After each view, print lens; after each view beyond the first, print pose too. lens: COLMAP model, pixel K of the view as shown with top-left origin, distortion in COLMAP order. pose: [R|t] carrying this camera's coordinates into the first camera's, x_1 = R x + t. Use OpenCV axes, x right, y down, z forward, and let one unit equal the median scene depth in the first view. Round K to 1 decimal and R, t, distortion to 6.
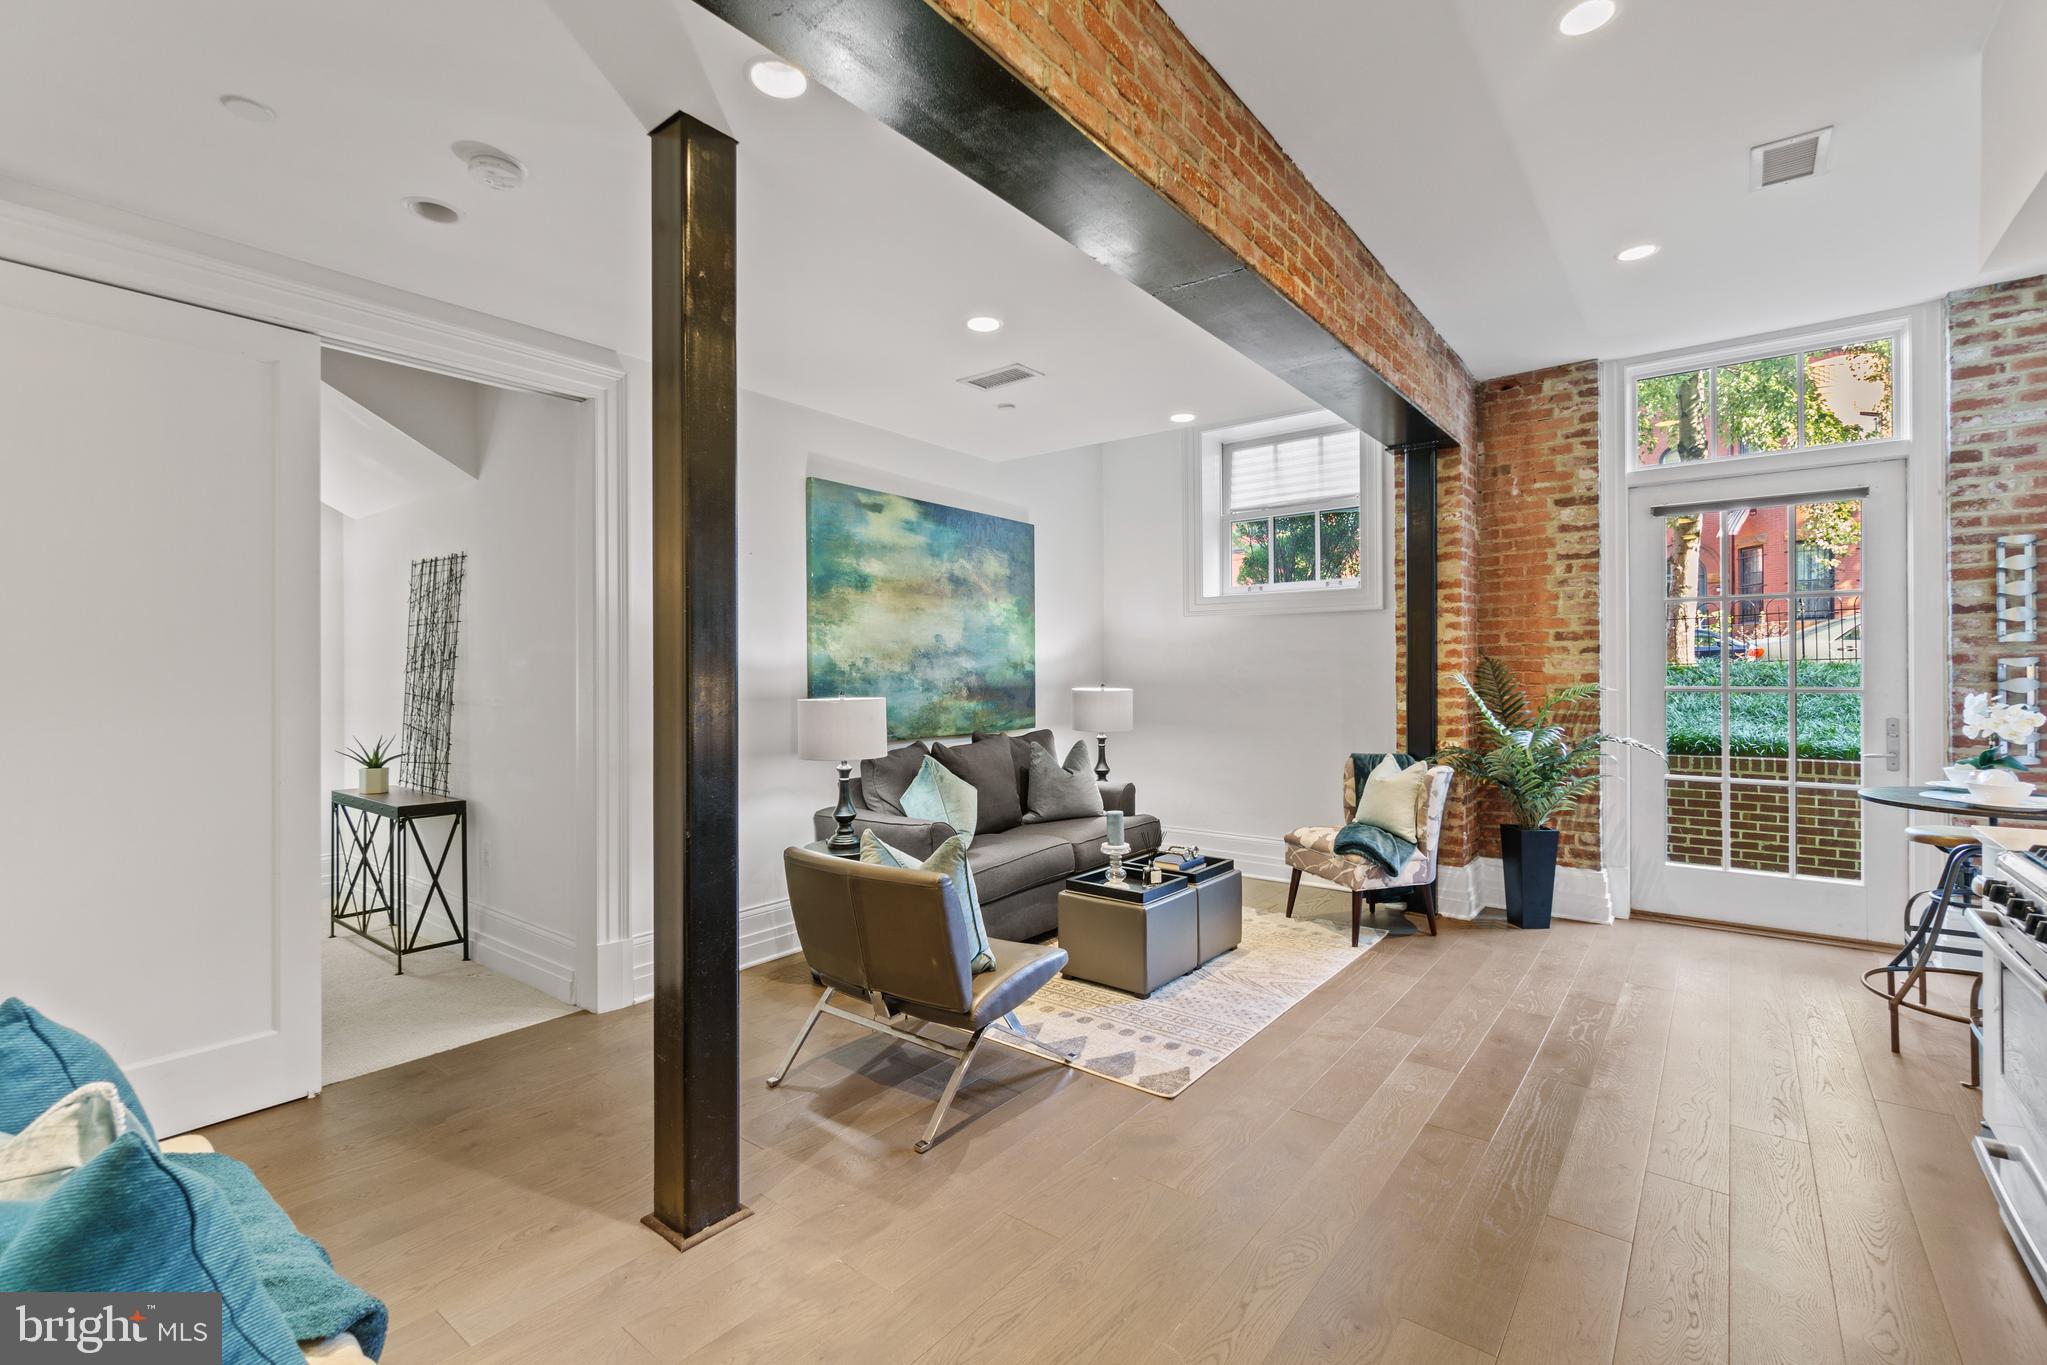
lens RADIAL K [[894.7, 0, 1022.1], [0, 894.7, 675.6], [0, 0, 1]] dist [-0.000978, 0.000182]
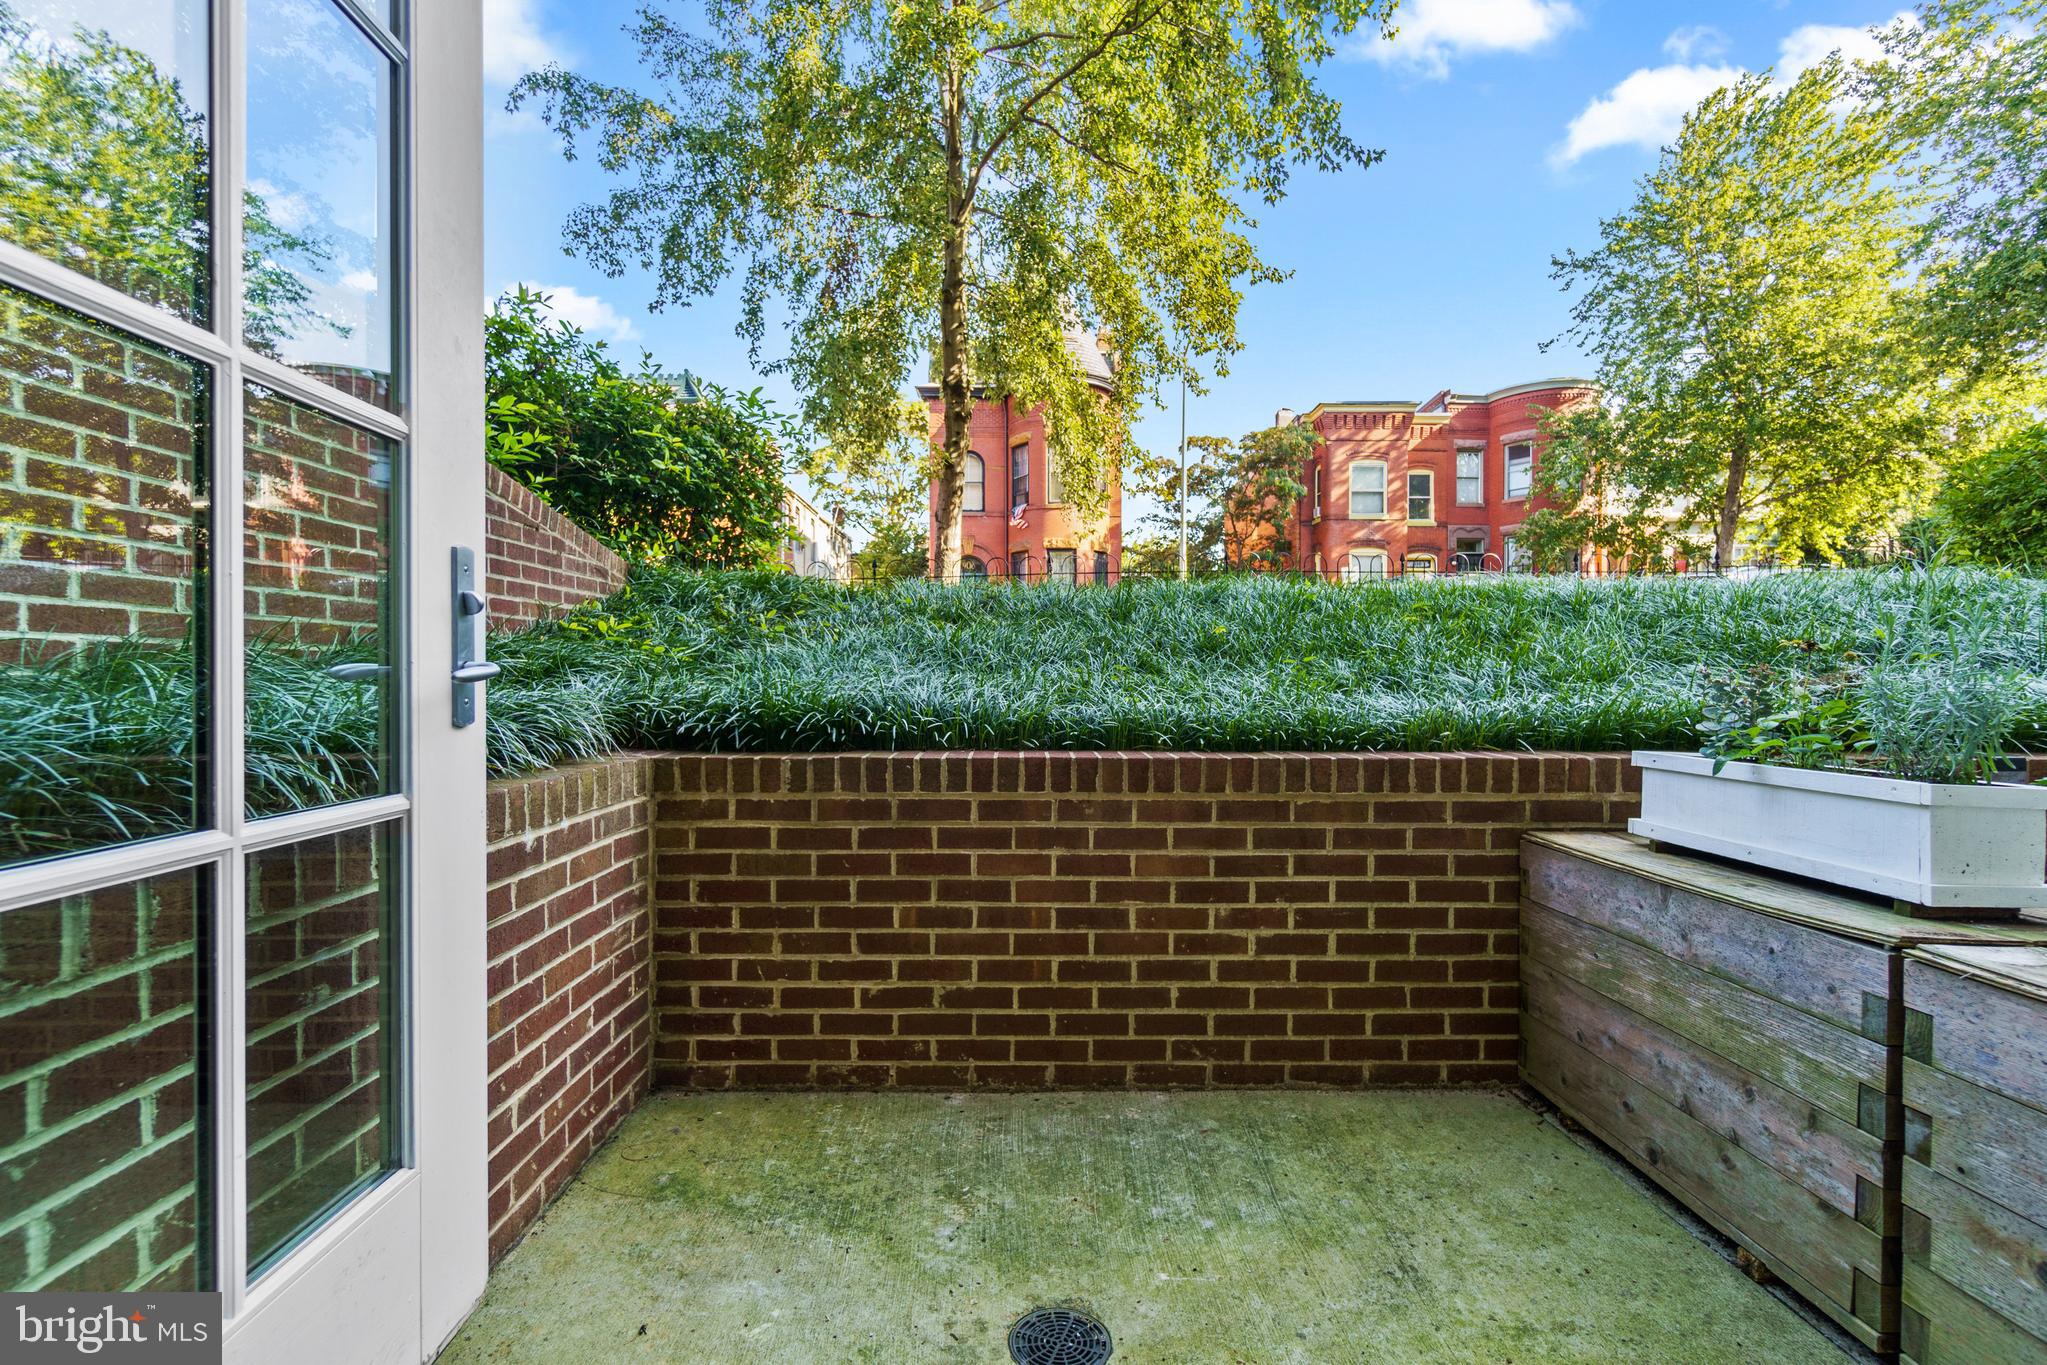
lens RADIAL K [[894.7, 0, 1020.6], [0, 894.7, 686.0], [0, 0, 1]] dist [-0.000978, 0.000182]
pose [[0.774972, 0.004321, 0.631981, 0.584229], [-0.011077, 0.999916, 0.006746, 0.058046], [-0.631898, -0.012229, 0.774955, 0.656033]]
